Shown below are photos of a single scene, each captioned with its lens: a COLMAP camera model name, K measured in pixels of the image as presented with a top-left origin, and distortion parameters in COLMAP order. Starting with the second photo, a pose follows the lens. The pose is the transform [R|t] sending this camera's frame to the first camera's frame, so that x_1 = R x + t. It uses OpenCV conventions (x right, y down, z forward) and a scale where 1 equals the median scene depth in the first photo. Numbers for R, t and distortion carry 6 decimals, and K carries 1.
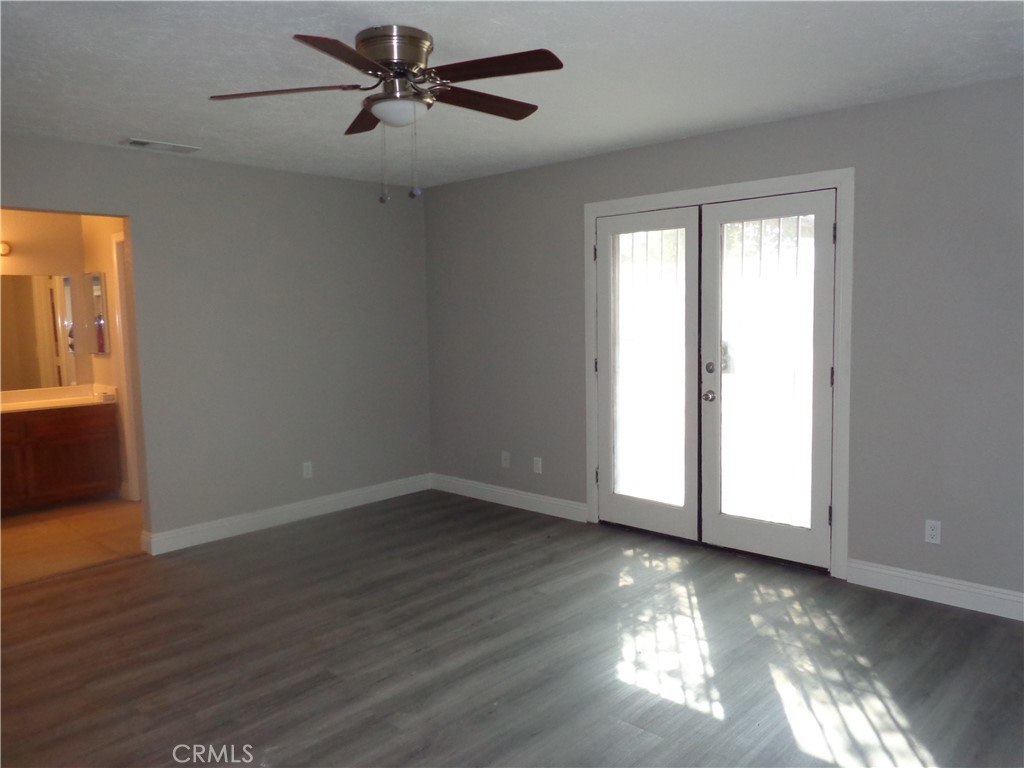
lens RADIAL K [[759.2, 0, 515.9], [0, 759.2, 382.3], [0, 0, 1]] dist [-0.007234, -0.000821]
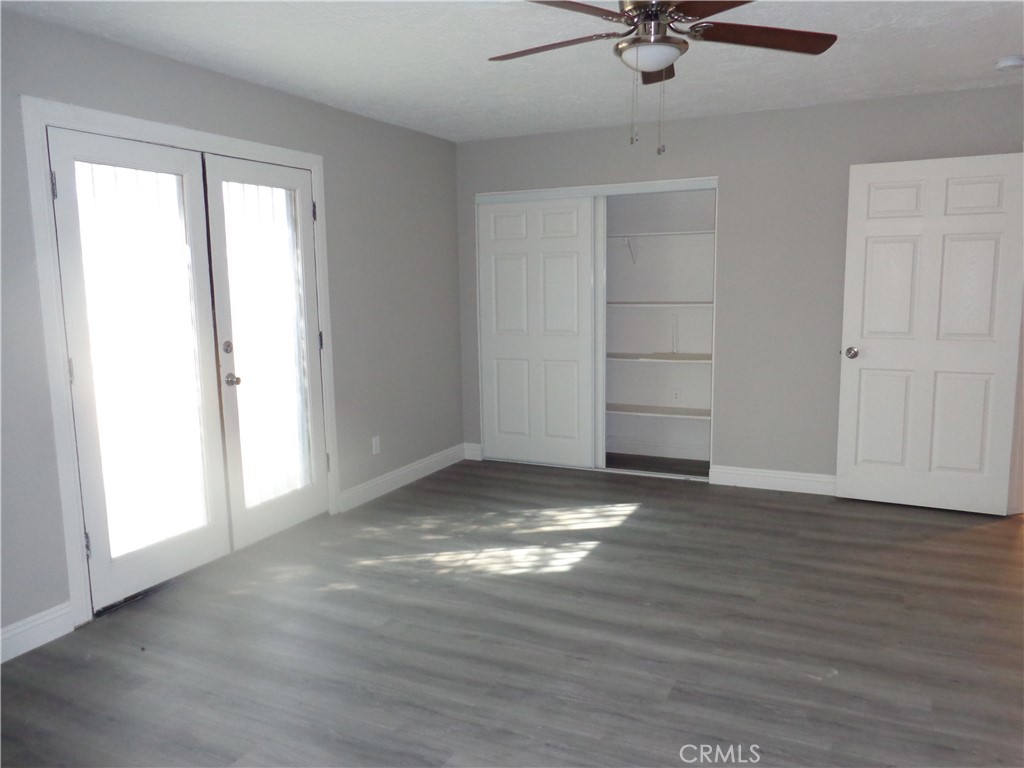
lens RADIAL K [[759.2, 0, 517.3], [0, 759.2, 384.9], [0, 0, 1]] dist [-0.007234, -0.000821]
pose [[-0.301407, -0.107913, 0.947369, -0.947897], [0.115046, 0.982200, 0.148483, -0.096047], [-0.946530, 0.153745, -0.283627, 1.341925]]
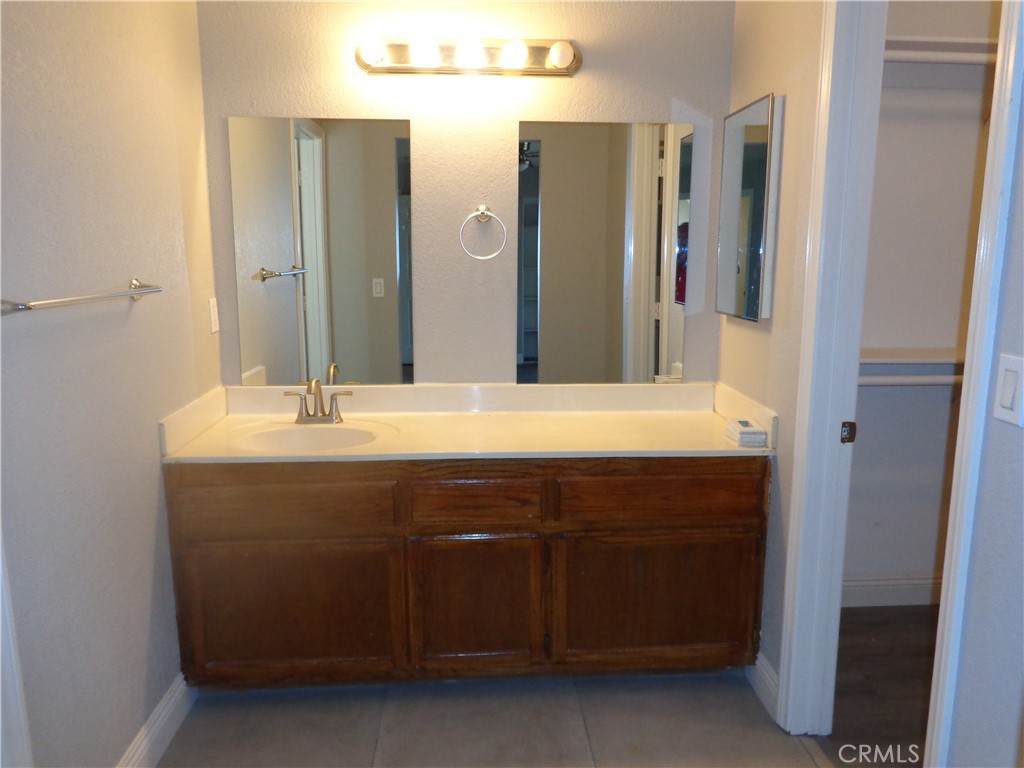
lens RADIAL K [[759.2, 0, 510.6], [0, 759.2, 380.8], [0, 0, 1]] dist [-0.007234, -0.000821]
pose [[0.729157, 0.141168, -0.669629, -0.187952], [-0.076185, 0.989155, 0.125571, -0.023358], [0.680093, -0.040546, 0.732004, 0.320129]]
